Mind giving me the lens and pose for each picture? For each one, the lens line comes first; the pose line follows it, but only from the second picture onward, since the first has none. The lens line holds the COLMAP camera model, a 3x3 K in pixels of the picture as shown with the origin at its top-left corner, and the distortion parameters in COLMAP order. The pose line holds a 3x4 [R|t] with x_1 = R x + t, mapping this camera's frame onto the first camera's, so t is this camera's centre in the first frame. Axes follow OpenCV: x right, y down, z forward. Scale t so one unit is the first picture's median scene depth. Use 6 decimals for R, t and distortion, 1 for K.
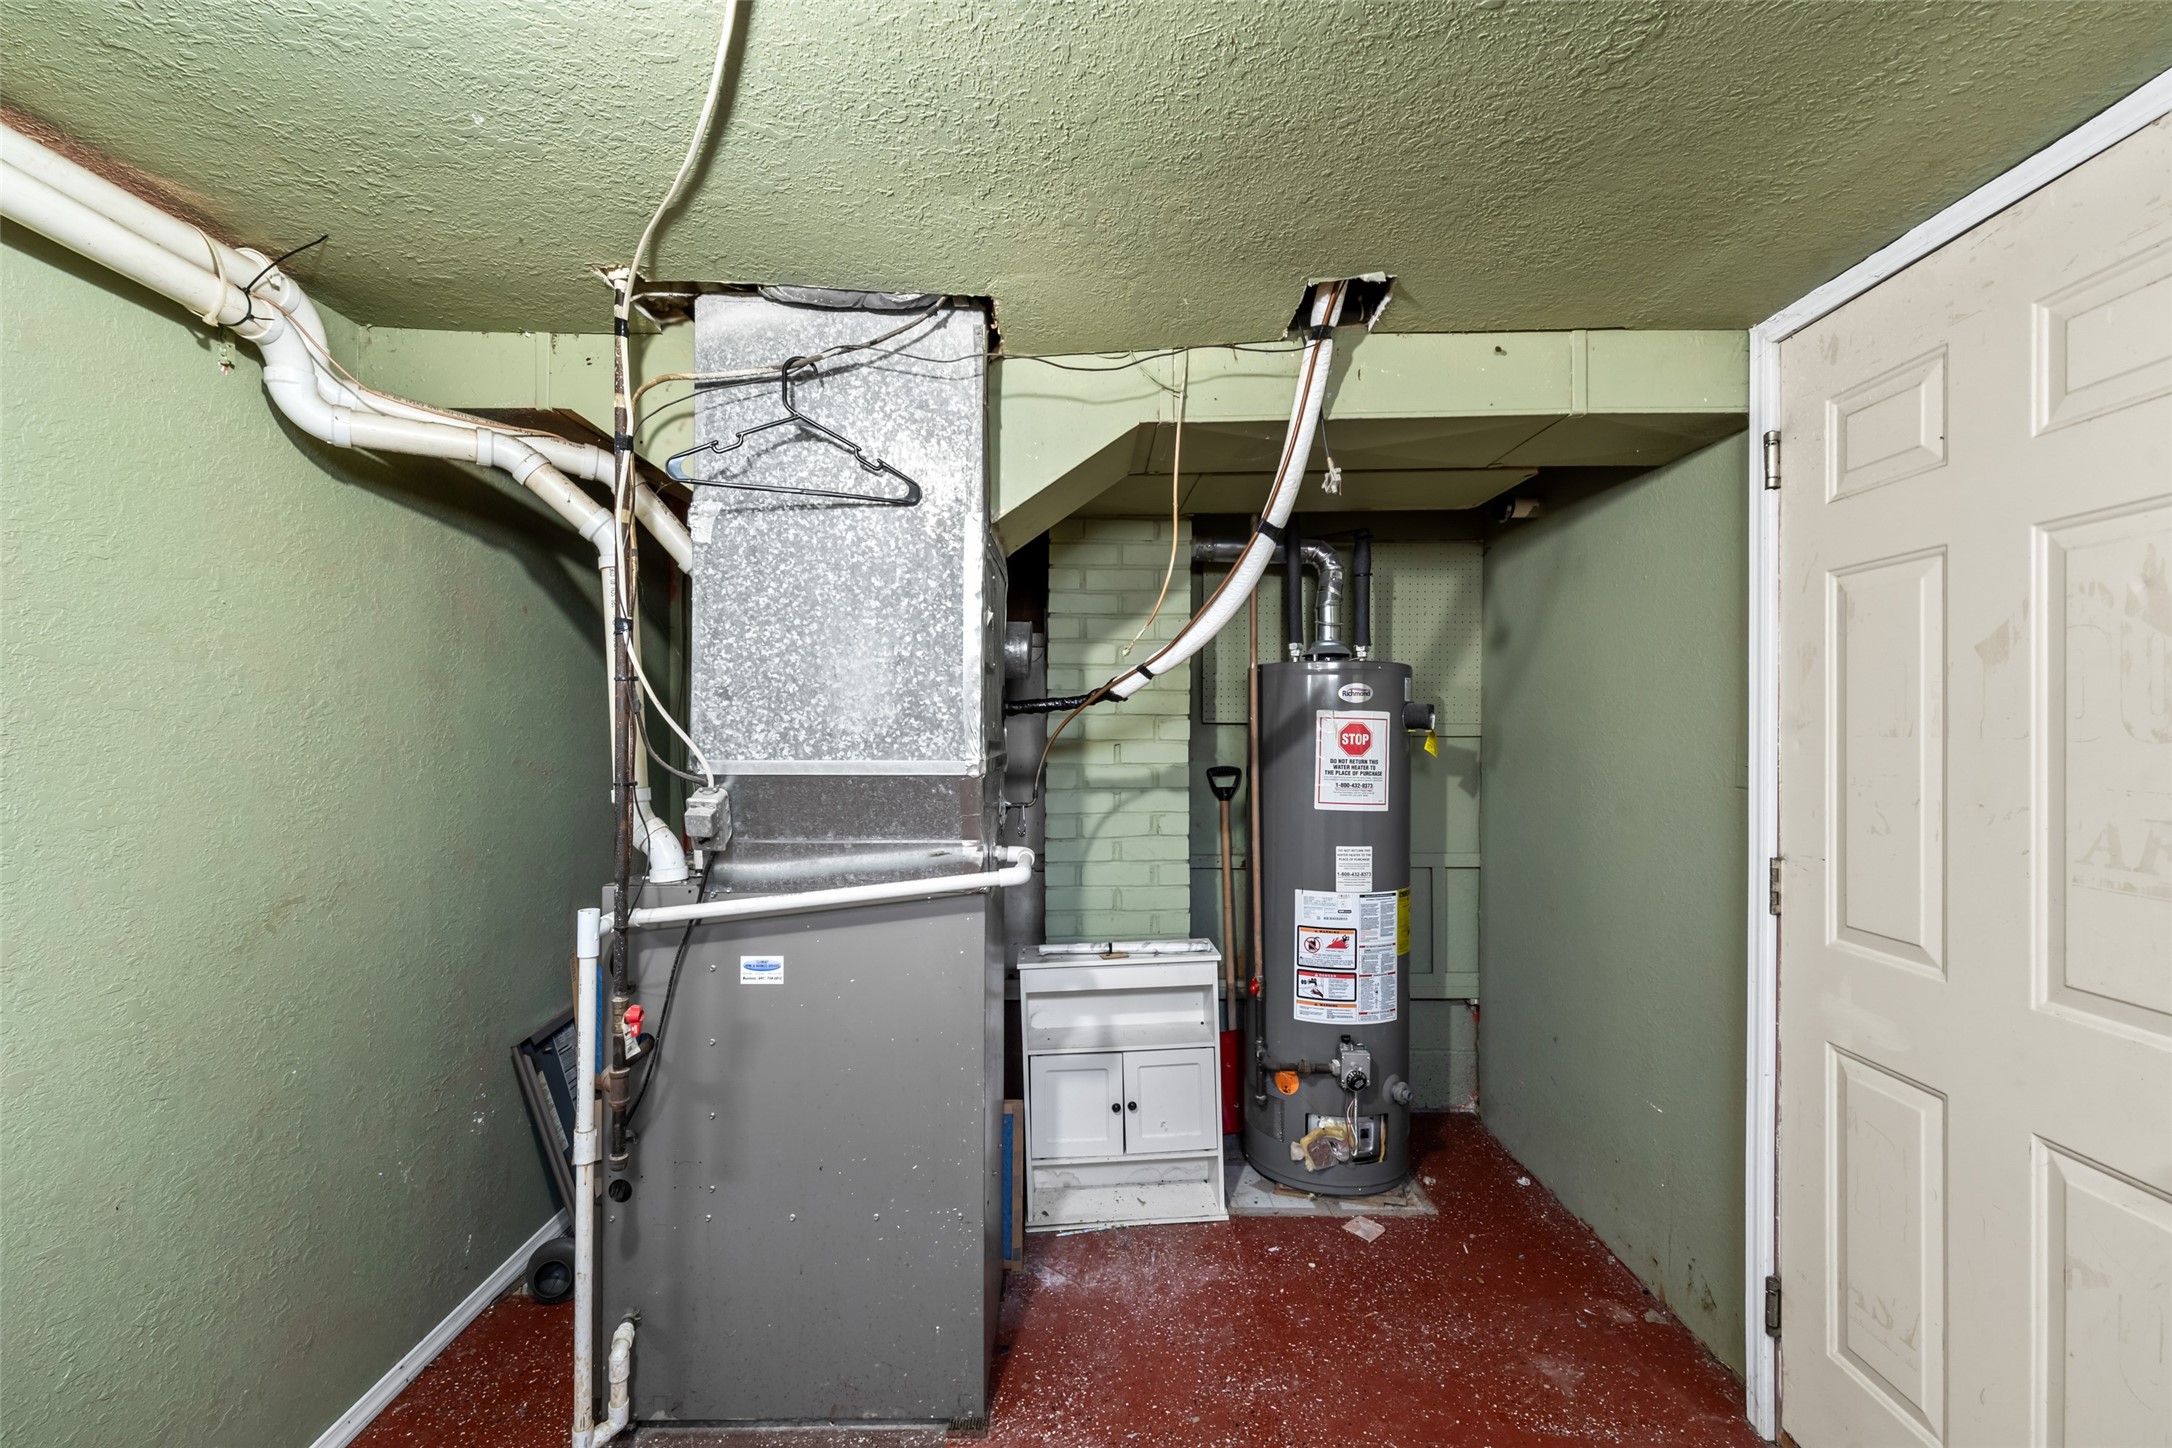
lens RADIAL K [[908.7, 0, 1081.2], [0, 908.7, 731.4], [0, 0, 1]] dist [0.005187, -0.003383]
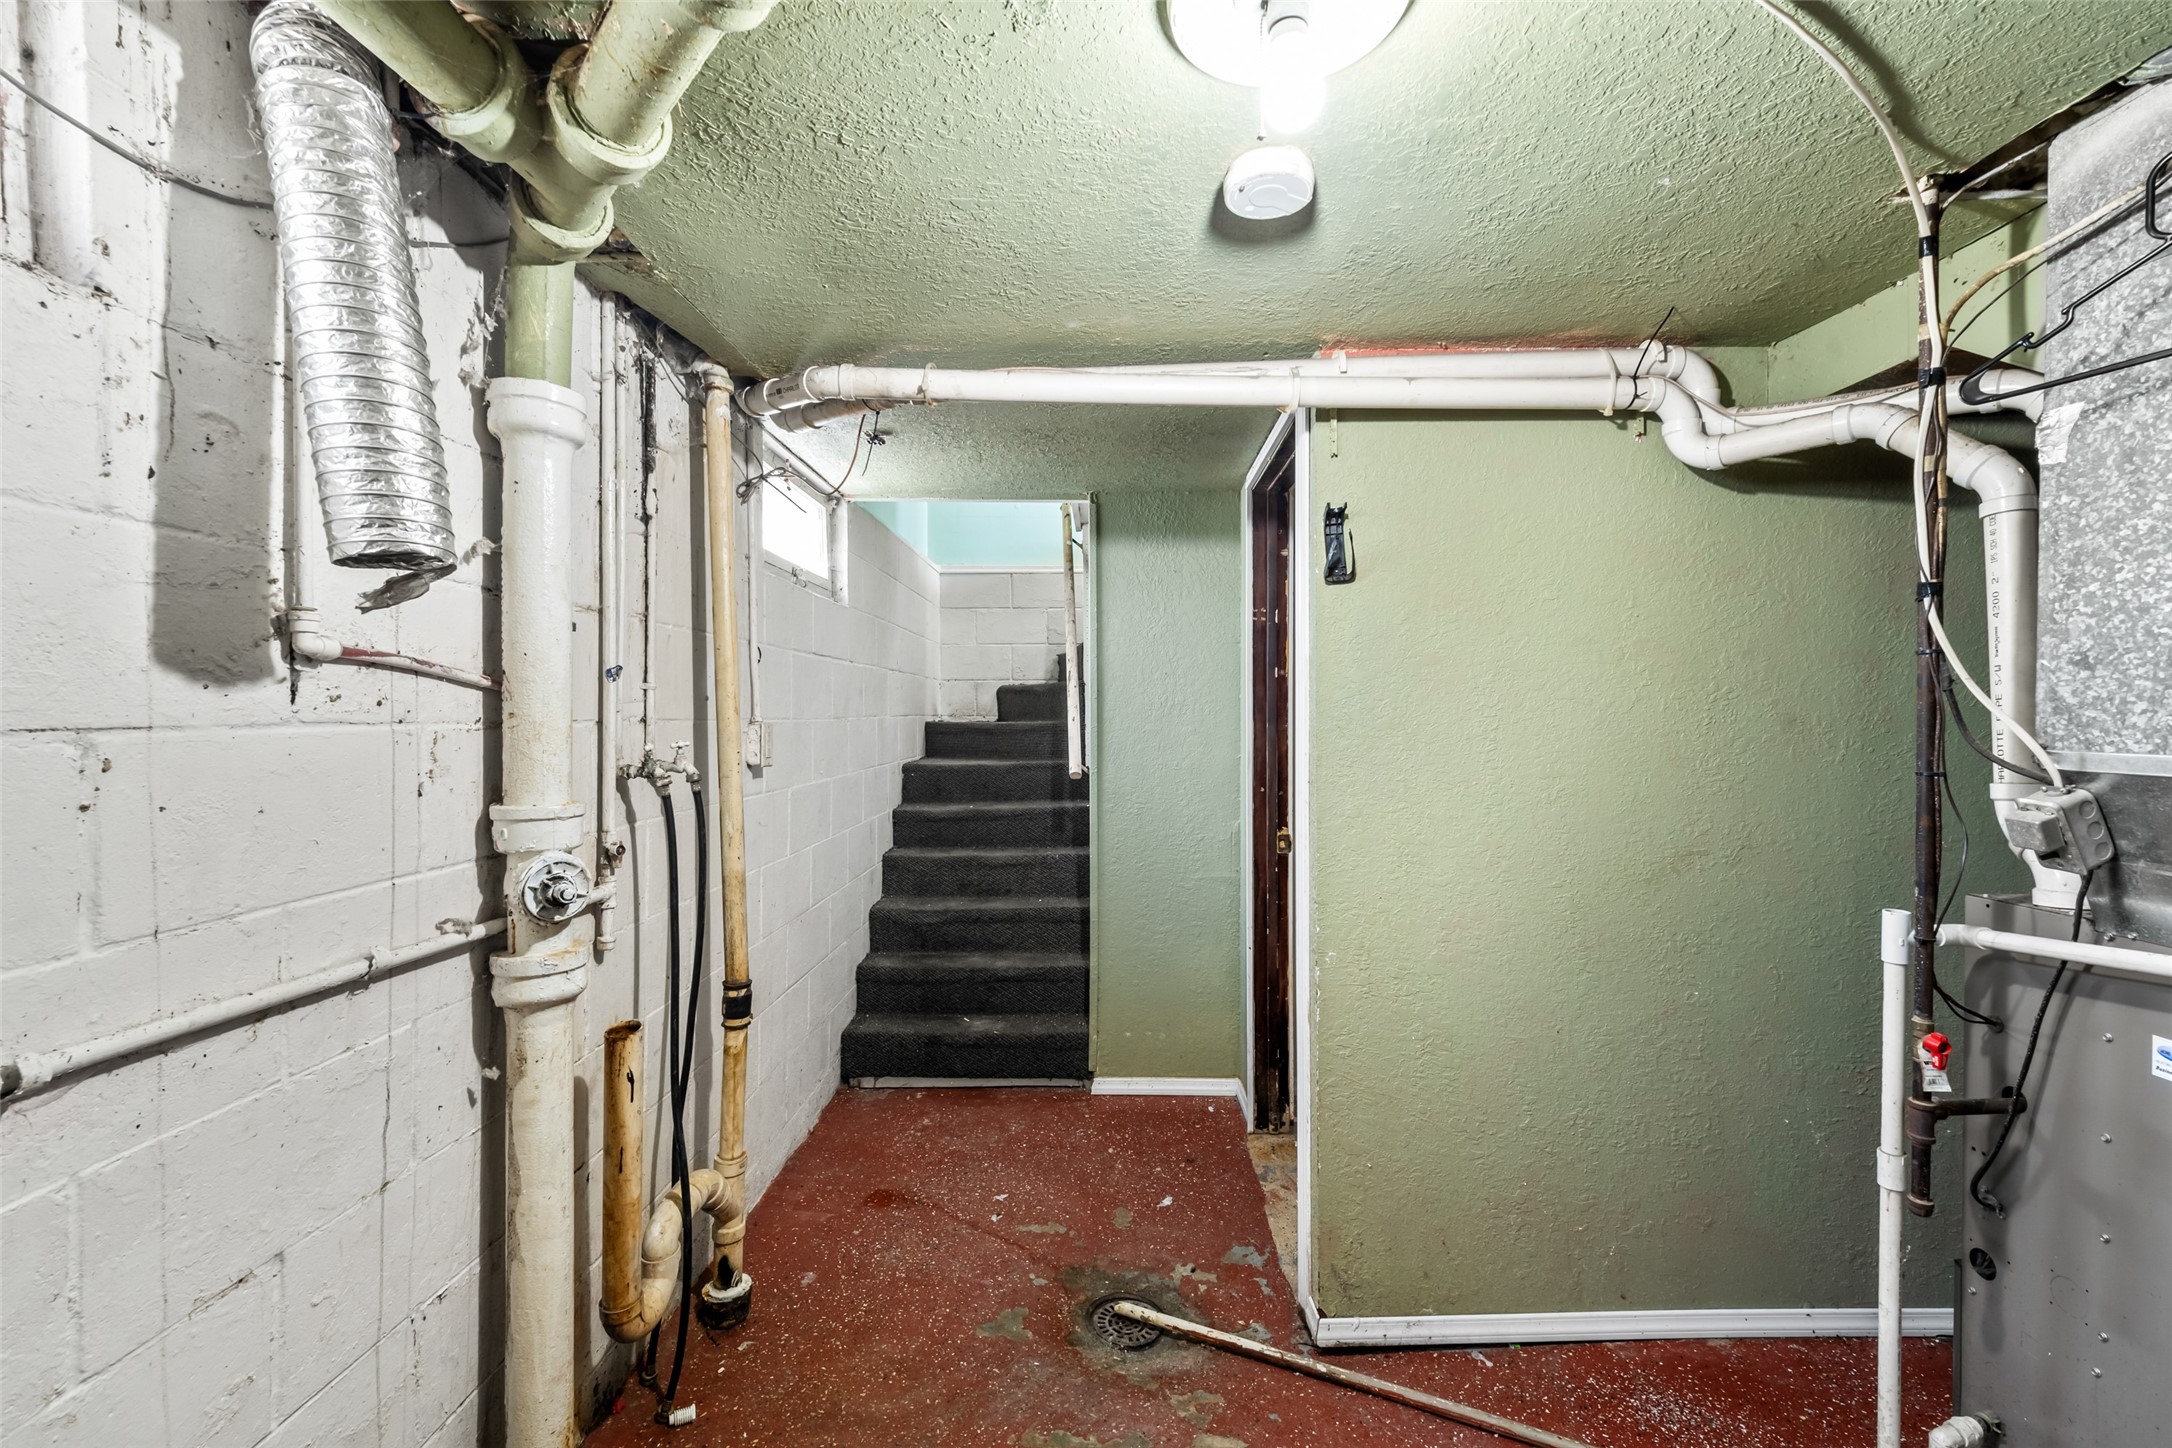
lens RADIAL K [[908.7, 0, 1081.5], [0, 908.7, 720.5], [0, 0, 1]] dist [0.005187, -0.003383]
pose [[-0.032784, 0.006686, -0.999440, 0.369803], [0.001984, 0.999976, 0.006625, -0.000095], [0.999461, -0.001765, -0.032796, 0.214174]]
